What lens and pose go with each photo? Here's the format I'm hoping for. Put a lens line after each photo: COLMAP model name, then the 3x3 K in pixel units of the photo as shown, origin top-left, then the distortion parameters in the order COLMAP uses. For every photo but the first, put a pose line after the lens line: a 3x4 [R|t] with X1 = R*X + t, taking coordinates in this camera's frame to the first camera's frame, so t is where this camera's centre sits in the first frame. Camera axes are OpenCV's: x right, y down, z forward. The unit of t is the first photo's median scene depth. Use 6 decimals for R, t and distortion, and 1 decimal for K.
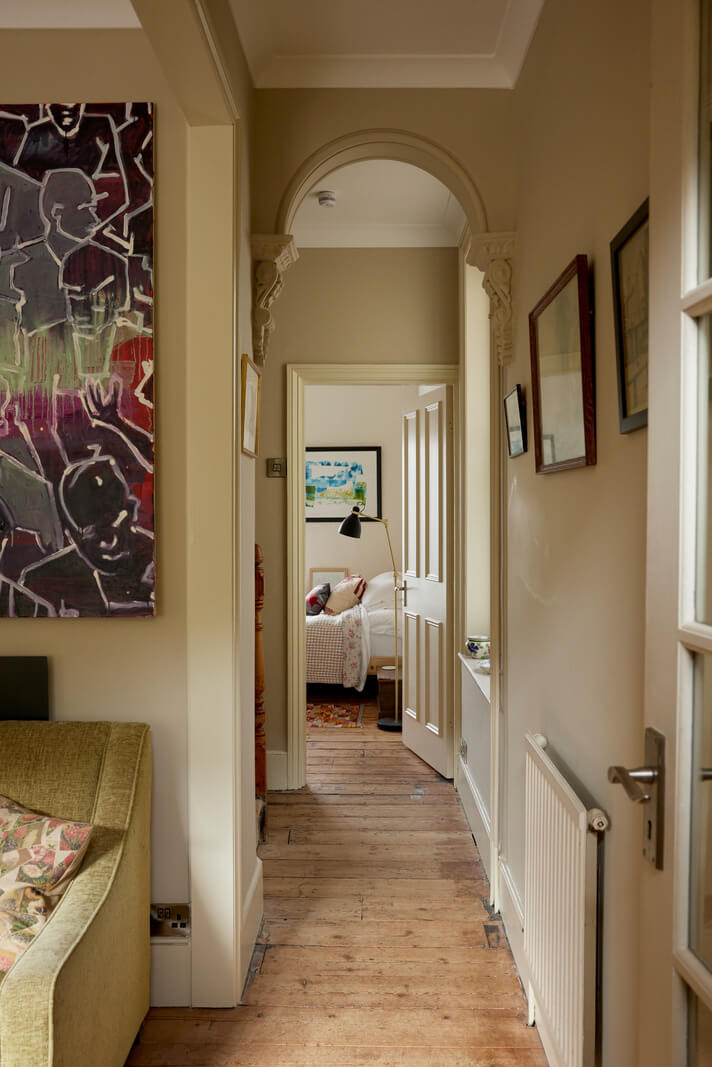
lens RADIAL K [[904.2, 0, 356.0], [0, 904.2, 533.5], [0, 0, 1]] dist [-0.107428, 0.228924]
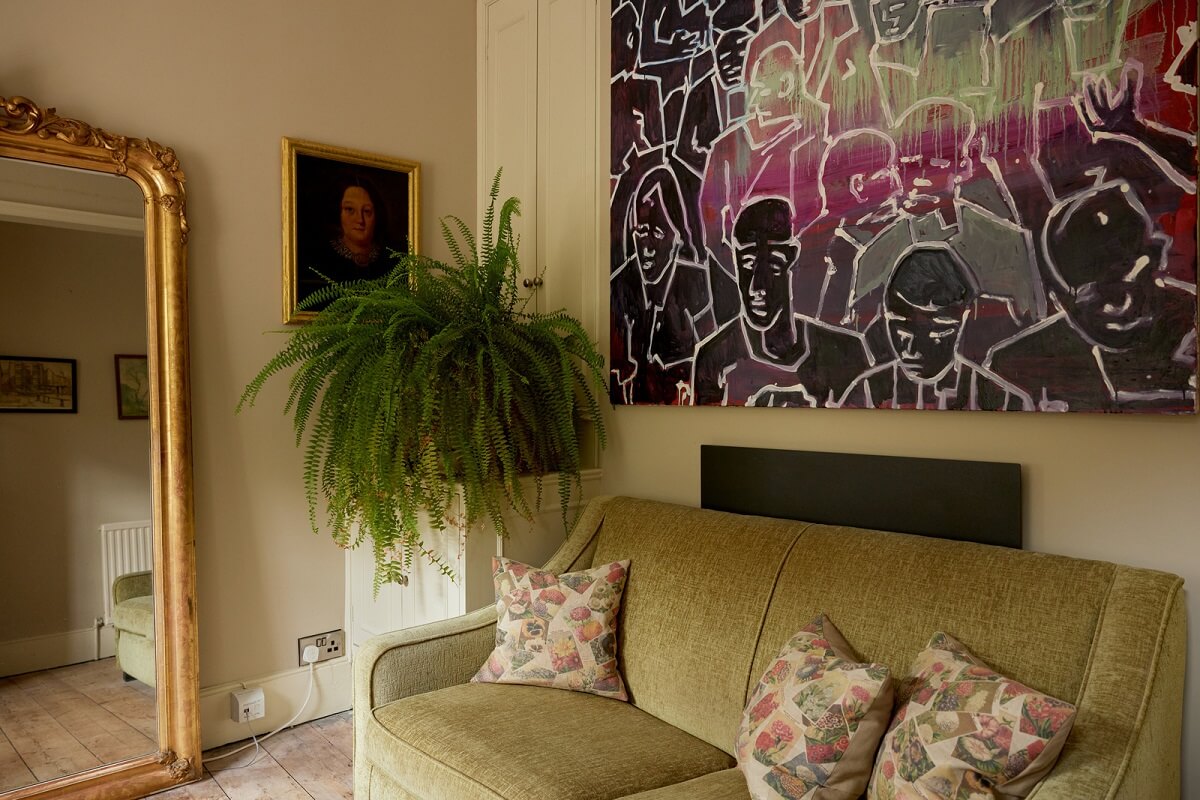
lens RADIAL K [[852.8, 0, 585.2], [0, 852.8, 392.6], [0, 0, 1]] dist [-0.004782, 0.001108]
pose [[0.667527, 0.010370, -0.744514, -0.060055], [-0.011871, 0.999924, 0.003284, 0.080332], [0.744491, 0.006646, 0.667599, 0.257293]]
